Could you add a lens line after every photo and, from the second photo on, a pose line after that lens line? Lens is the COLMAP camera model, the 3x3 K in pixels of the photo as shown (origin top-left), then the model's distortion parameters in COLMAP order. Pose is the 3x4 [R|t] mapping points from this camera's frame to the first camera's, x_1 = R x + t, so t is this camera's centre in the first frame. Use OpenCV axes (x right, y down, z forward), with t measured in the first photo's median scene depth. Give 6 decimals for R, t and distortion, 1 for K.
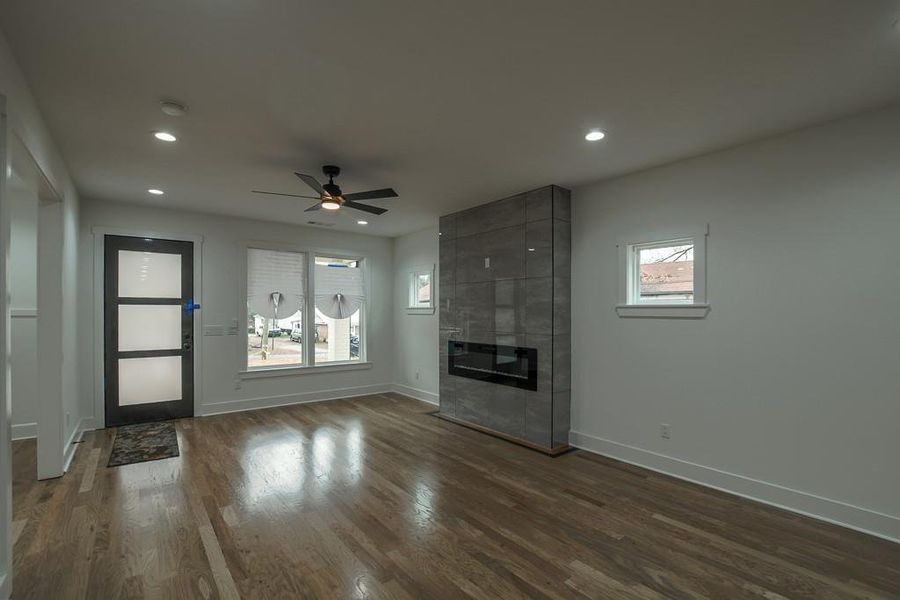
lens RADIAL K [[409.0, 0, 475.3], [0, 409.0, 314.3], [0, 0, 1]] dist [-0.038716, -0.000367]
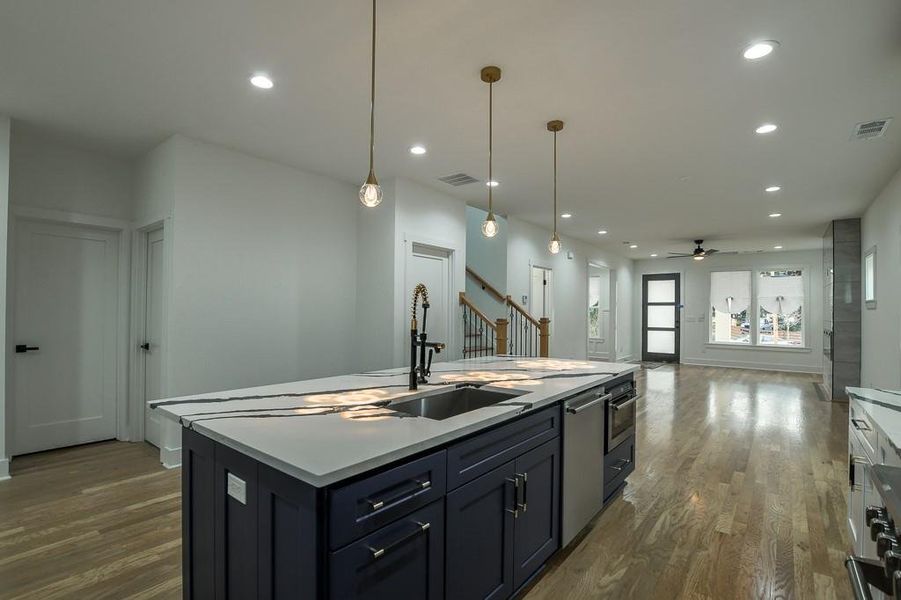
lens RADIAL K [[428.6, 0, 447.2], [0, 428.6, 307.9], [0, 0, 1]] dist [-0.003278, -0.000474]
pose [[0.207133, -0.007983, -0.978280, 1.097096], [-0.013192, 0.999853, -0.010952, 0.025734], [0.978224, 0.015174, 0.206998, -0.532730]]
